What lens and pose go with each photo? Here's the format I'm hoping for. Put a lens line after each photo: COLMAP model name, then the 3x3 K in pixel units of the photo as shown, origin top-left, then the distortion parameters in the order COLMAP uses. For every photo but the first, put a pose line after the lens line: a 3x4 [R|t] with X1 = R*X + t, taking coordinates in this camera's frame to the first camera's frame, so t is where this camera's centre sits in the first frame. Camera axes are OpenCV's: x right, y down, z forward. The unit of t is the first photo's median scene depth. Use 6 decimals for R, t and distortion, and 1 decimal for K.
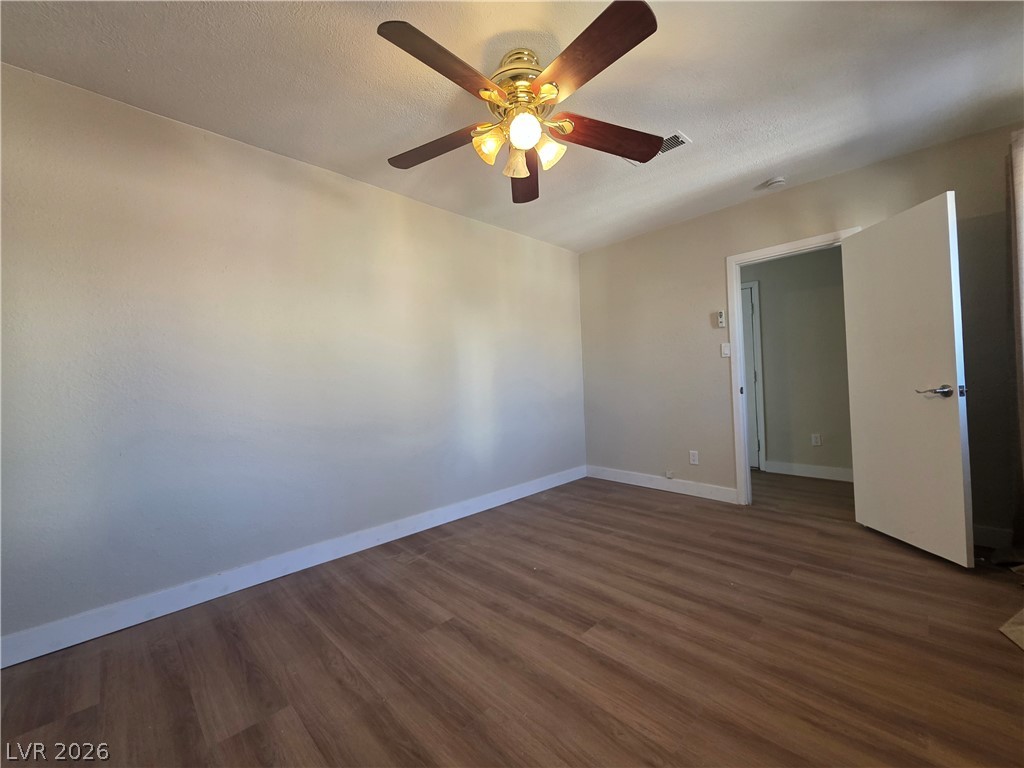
lens RADIAL K [[409.3, 0, 513.2], [0, 409.3, 379.9], [0, 0, 1]] dist [0.005291, -0.000815]
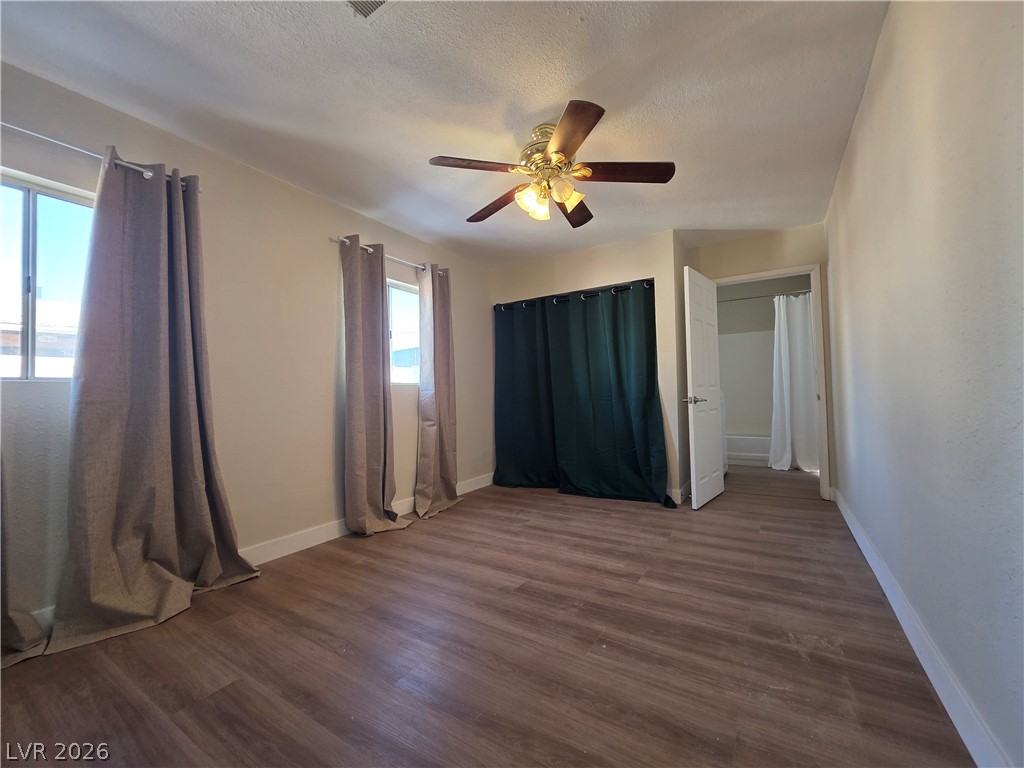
lens RADIAL K [[409.3, 0, 513.2], [0, 409.3, 379.9], [0, 0, 1]] dist [0.005291, -0.000815]
pose [[-0.974721, 0.048214, -0.218161, 0.385484], [0.056145, 0.997963, -0.030298, 0.033747], [0.216256, -0.041781, -0.975442, 1.934087]]
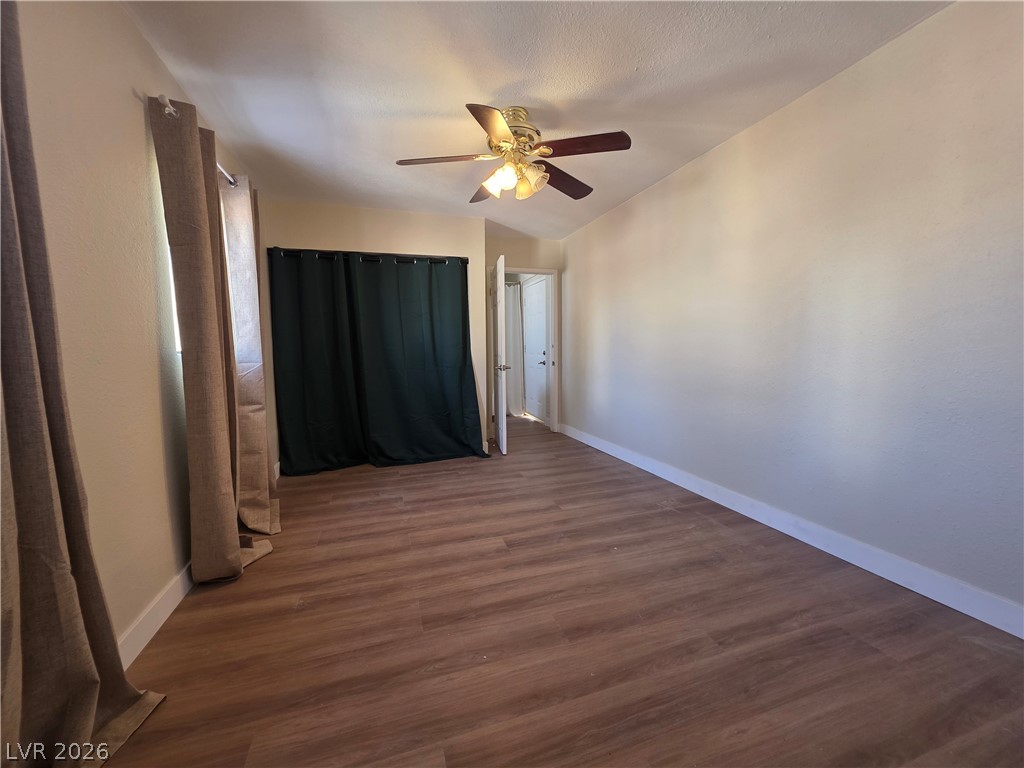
lens RADIAL K [[411.3, 0, 513.0], [0, 411.3, 379.9], [0, 0, 1]] dist [0.003233, -0.000108]
pose [[-0.451939, 0.107330, -0.885568, 1.136883], [0.033794, 0.994083, 0.103235, -0.045222], [0.891408, 0.016729, -0.452892, 1.421337]]
